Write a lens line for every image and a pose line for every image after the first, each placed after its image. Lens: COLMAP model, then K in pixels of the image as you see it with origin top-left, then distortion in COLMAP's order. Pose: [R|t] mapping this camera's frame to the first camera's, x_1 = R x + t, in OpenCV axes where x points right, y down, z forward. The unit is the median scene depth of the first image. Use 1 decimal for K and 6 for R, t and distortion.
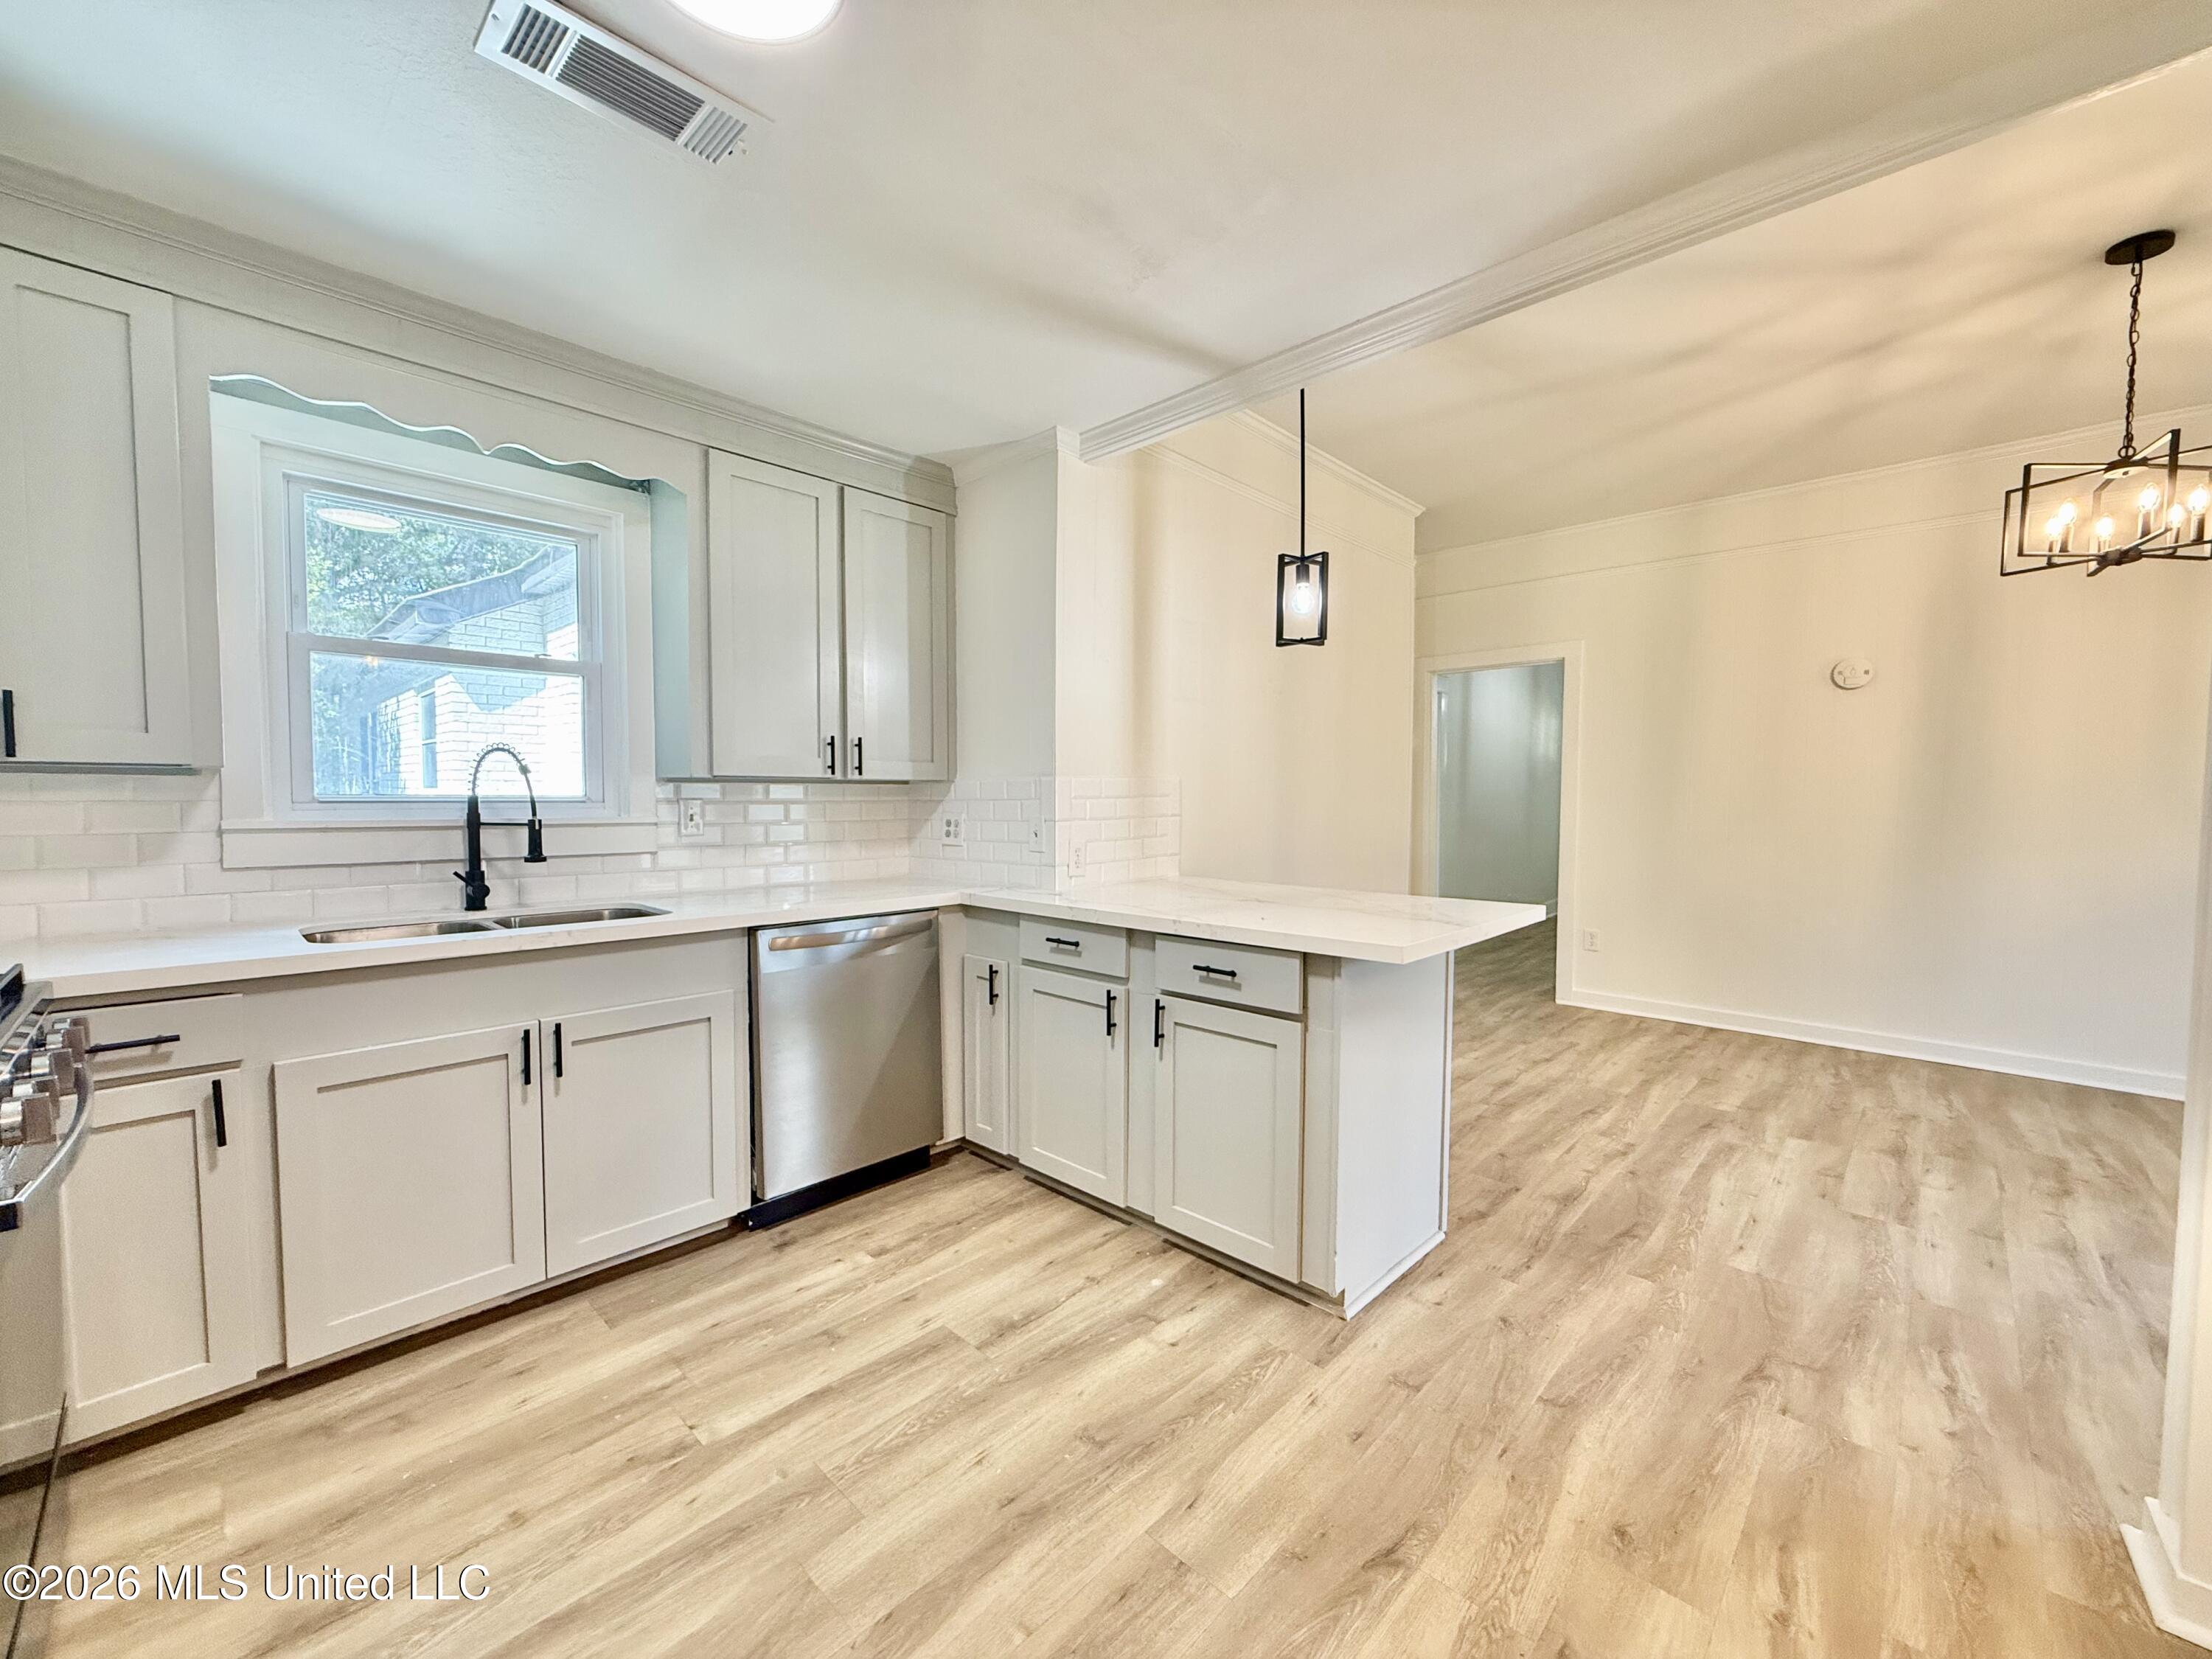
lens RADIAL K [[880.9, 0, 1100.0], [0, 880.9, 833.7], [0, 0, 1]] dist [-0.000635, 0.000583]
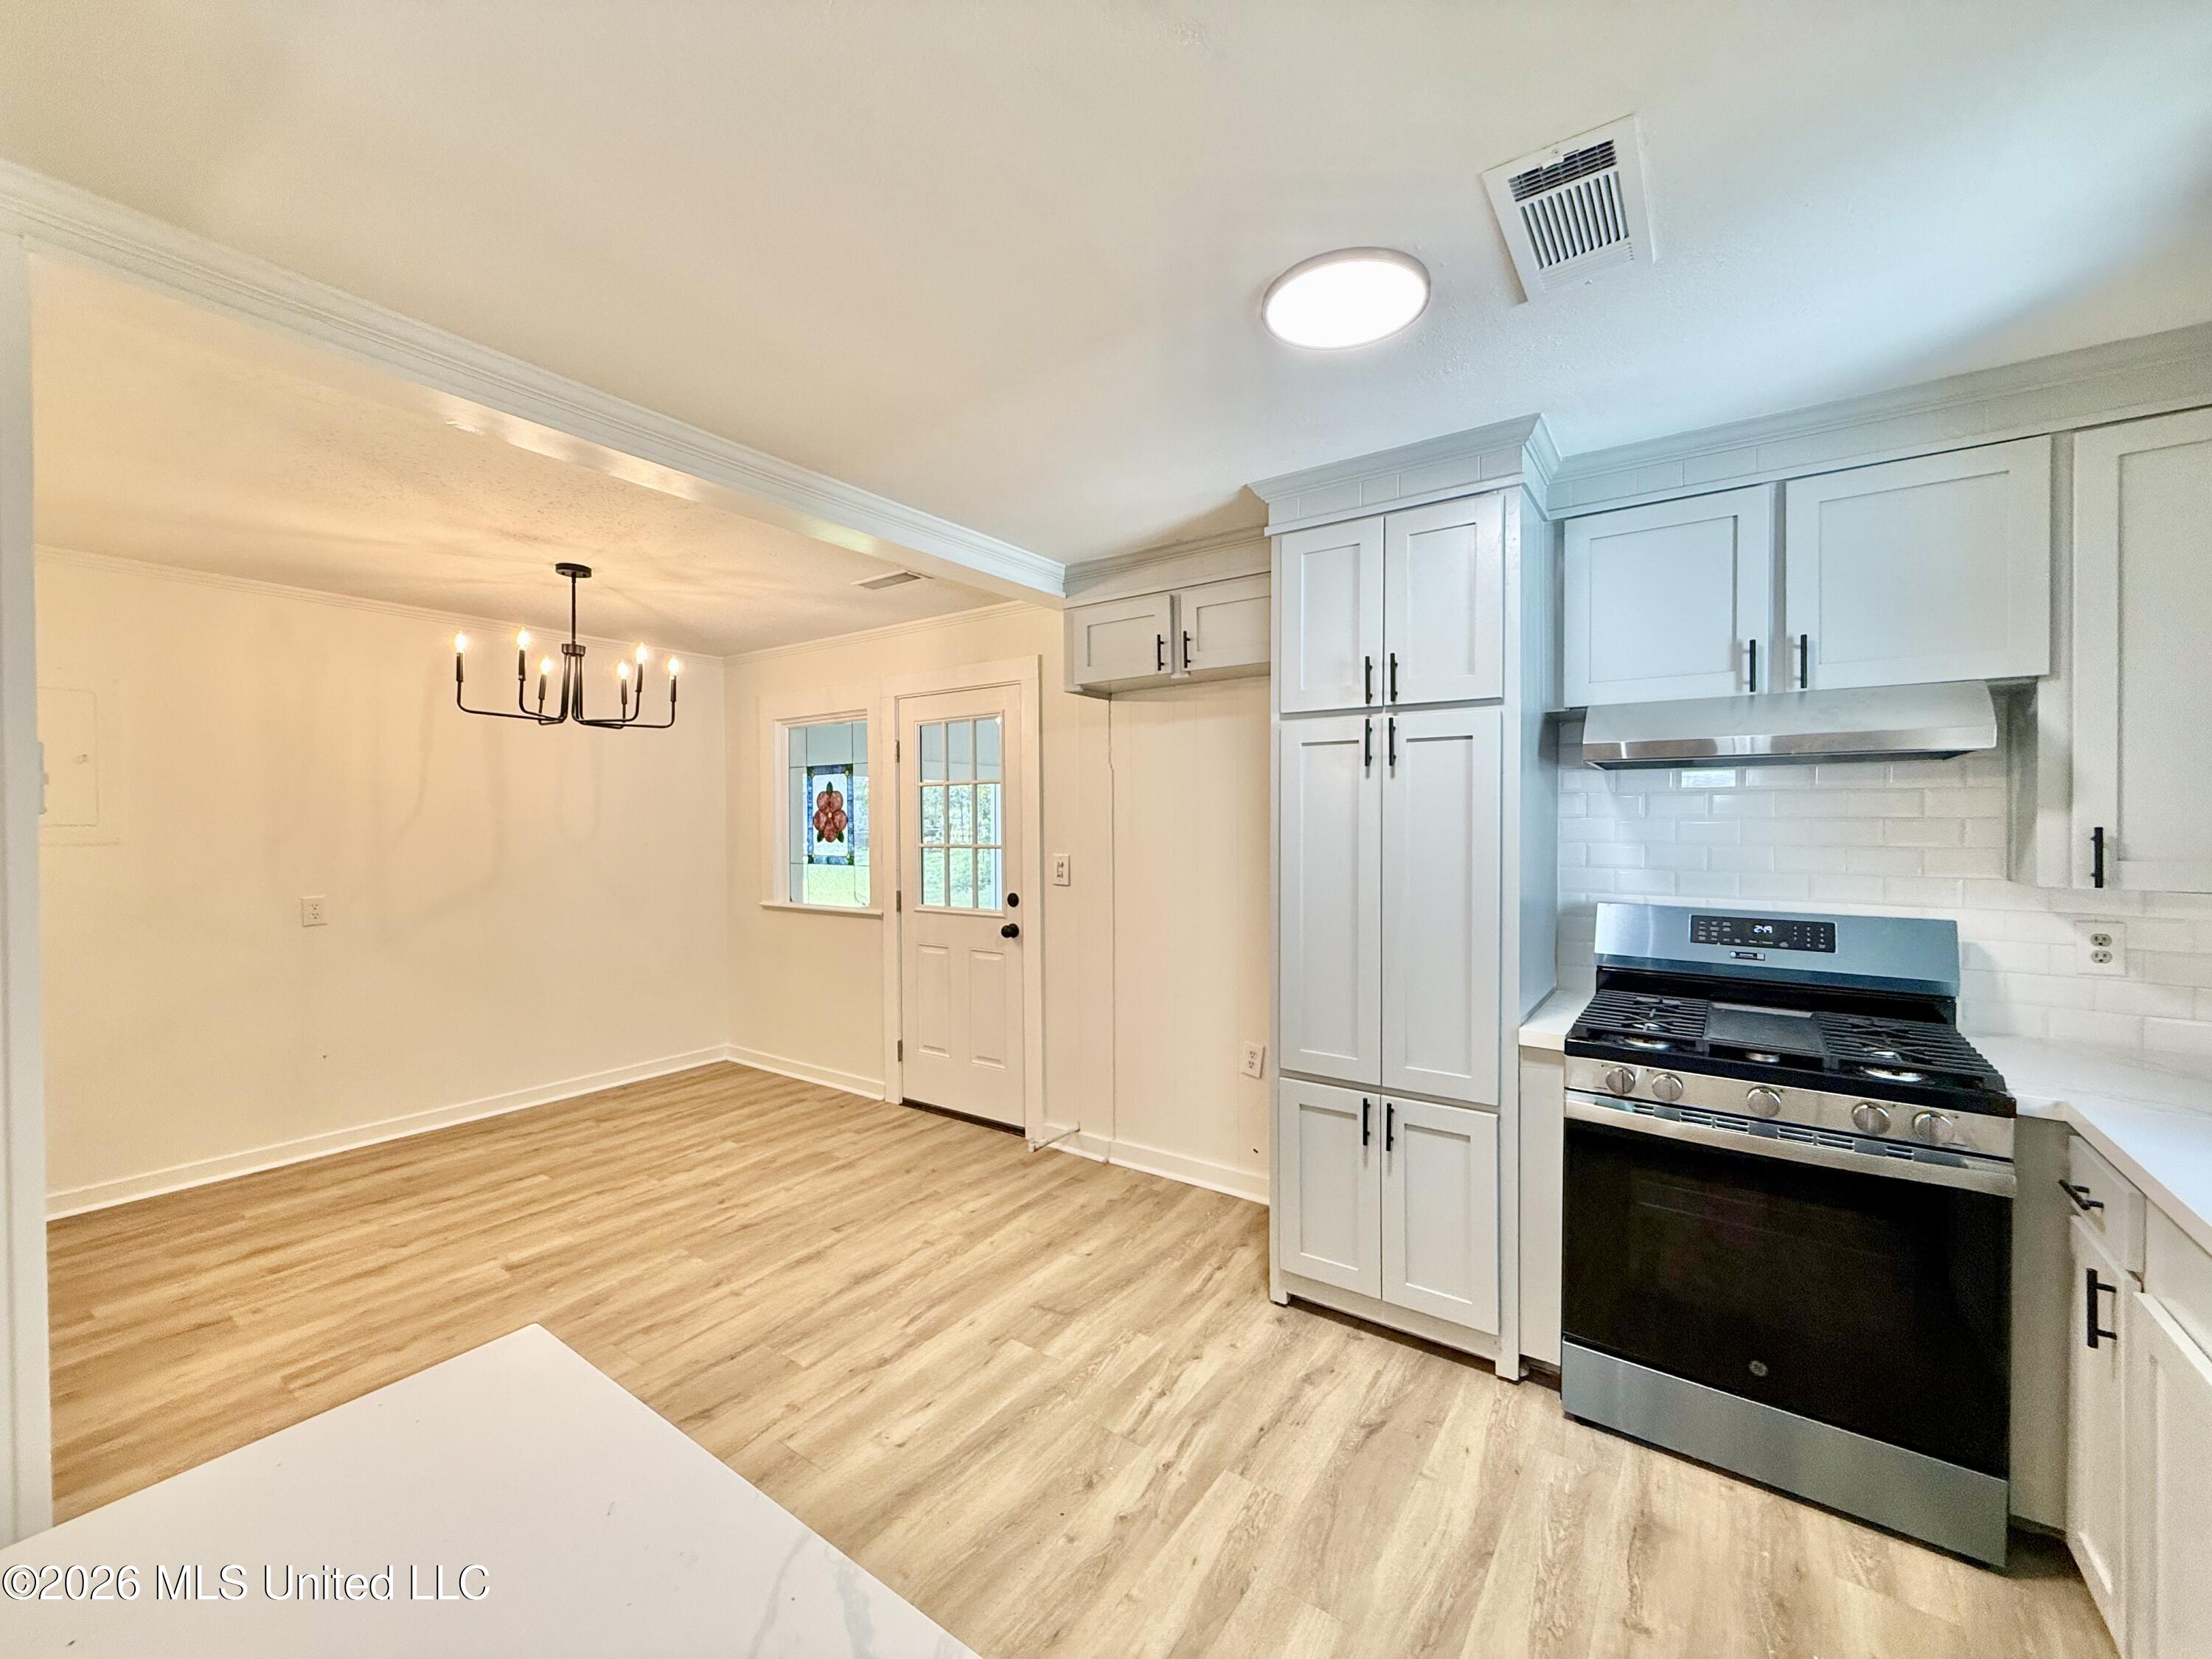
lens RADIAL K [[880.9, 0, 1100.9], [0, 880.9, 833.3], [0, 0, 1]] dist [-0.000635, 0.000583]
pose [[-0.988842, 0.000092, -0.148965, 0.082236], [-0.008786, 0.998223, 0.058939, -0.144395], [0.148706, 0.059591, -0.987084, 1.226160]]
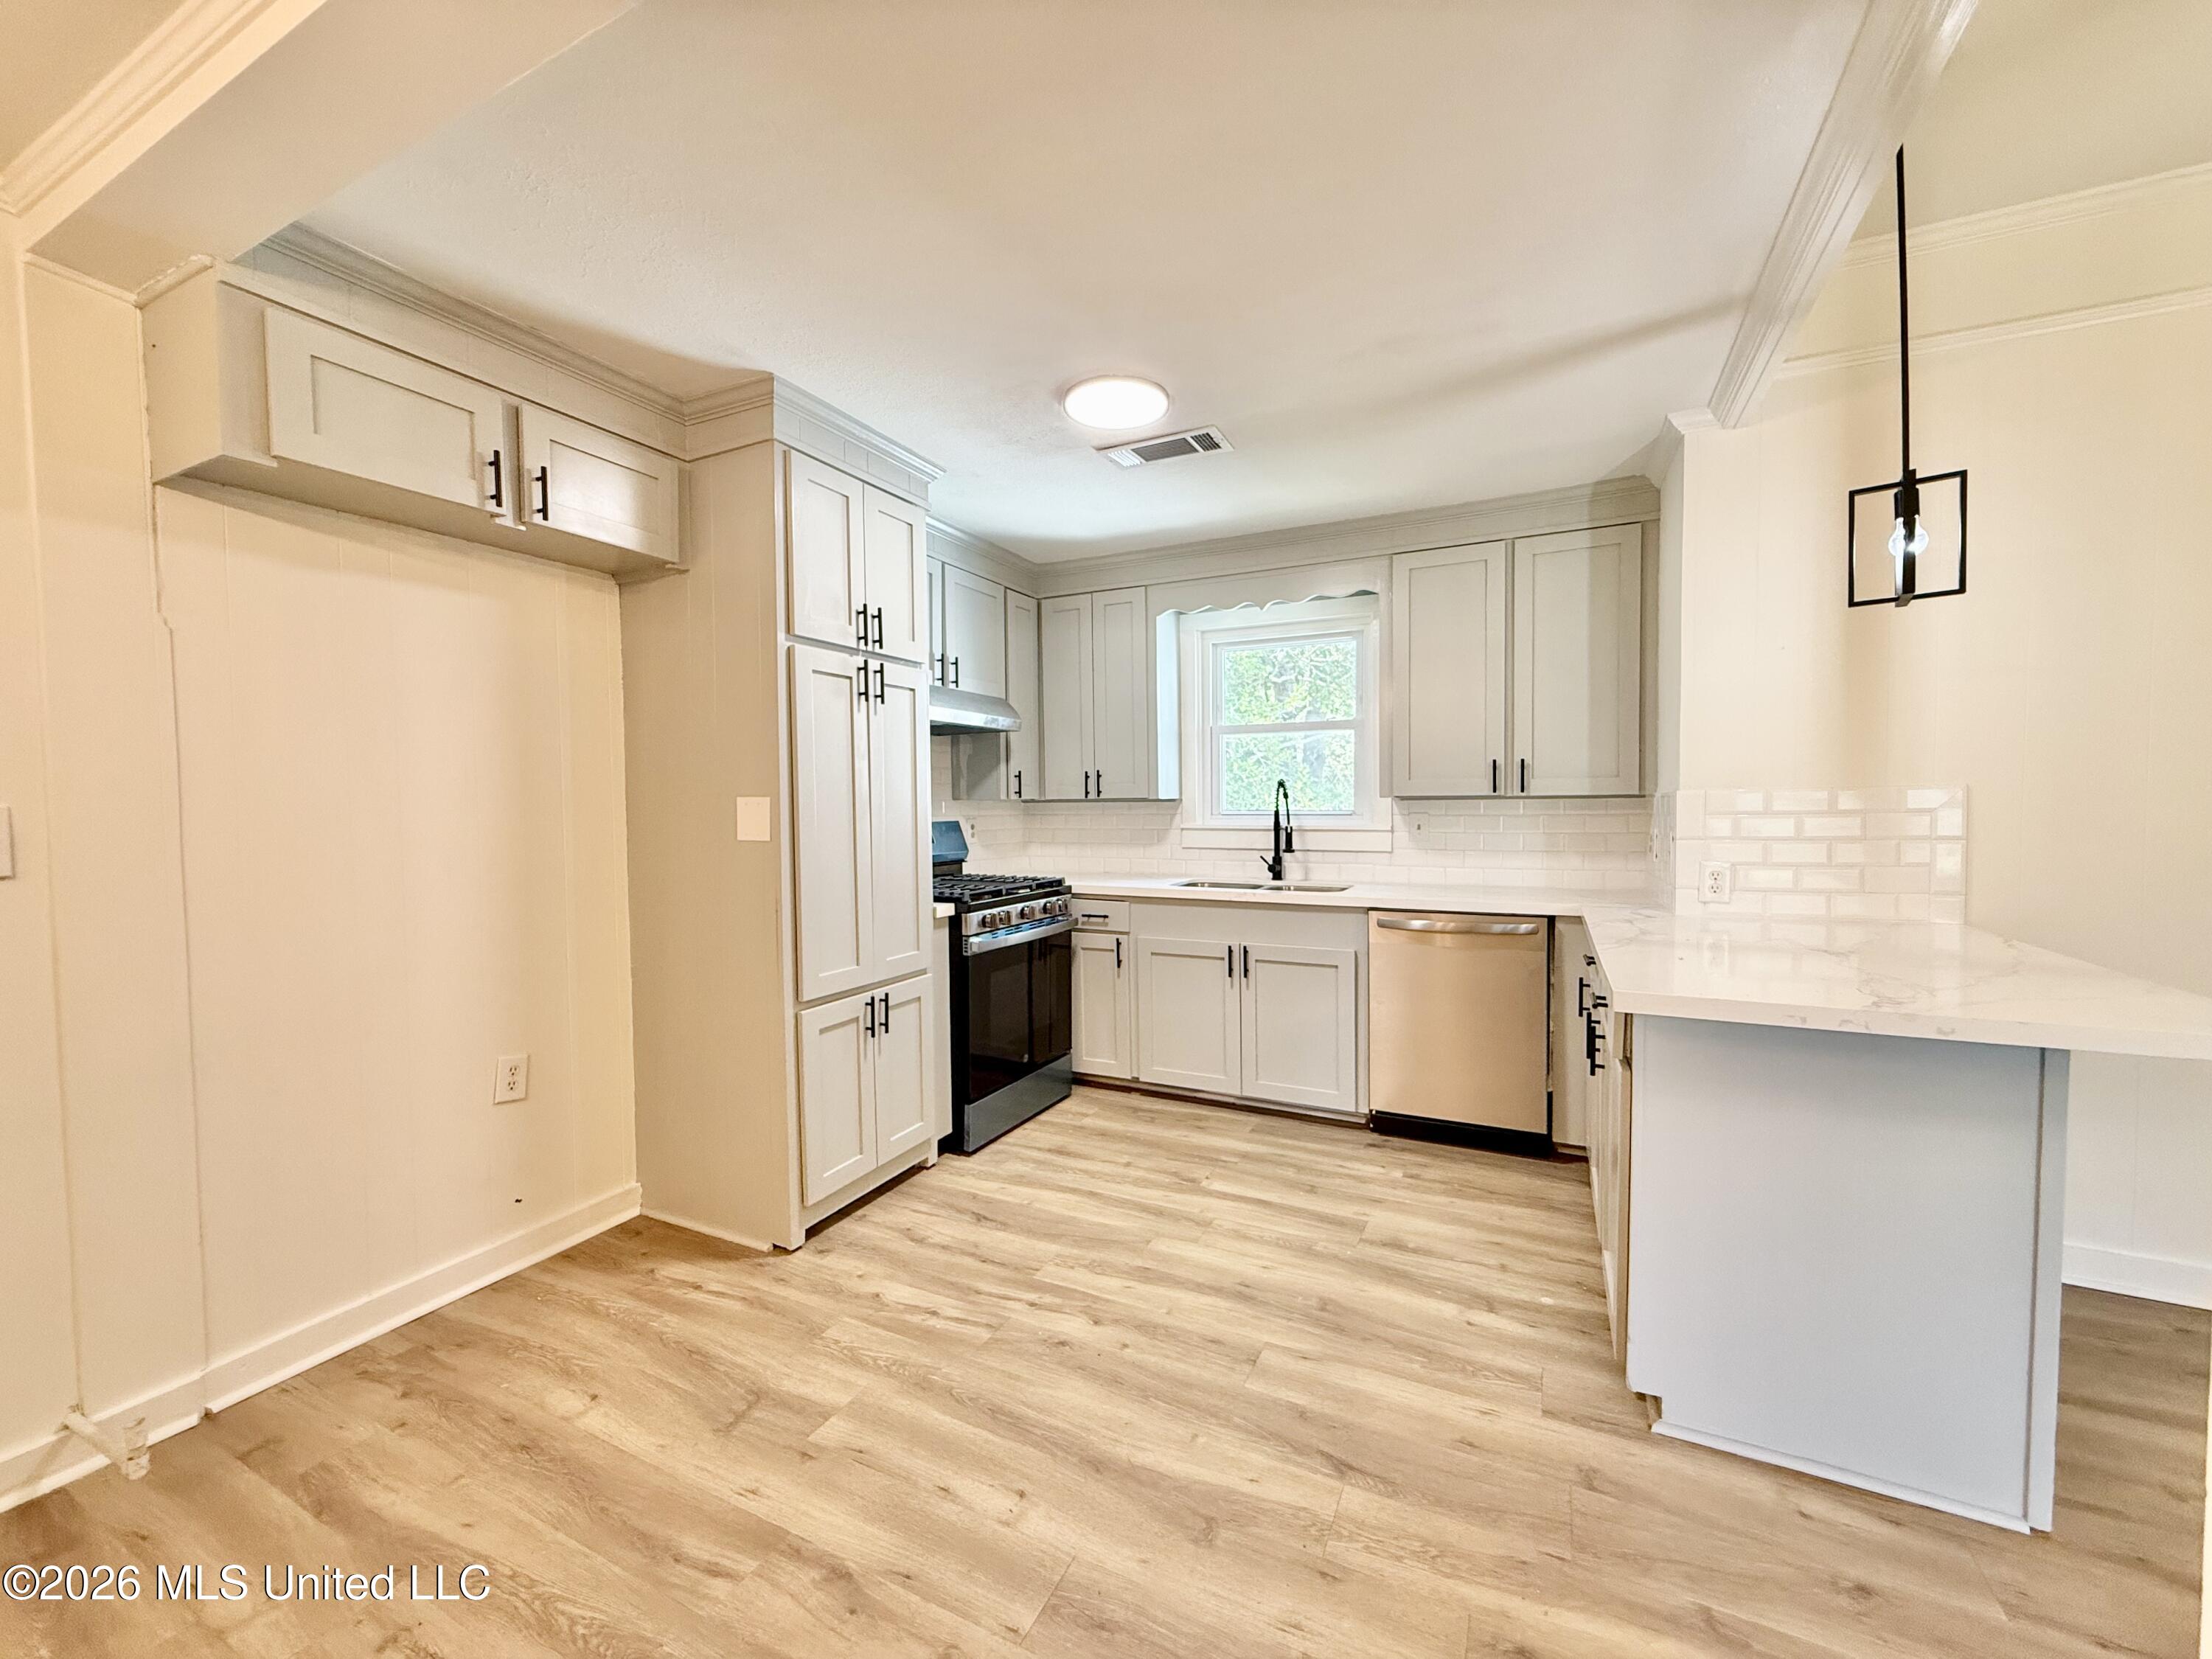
lens RADIAL K [[880.9, 0, 1099.4], [0, 880.9, 833.5], [0, 0, 1]] dist [-0.000635, 0.000583]
pose [[0.296828, 0.028064, -0.954518, 0.828273], [-0.032356, 0.999290, 0.019319, -0.023461], [0.954383, 0.025150, 0.297525, 0.196434]]
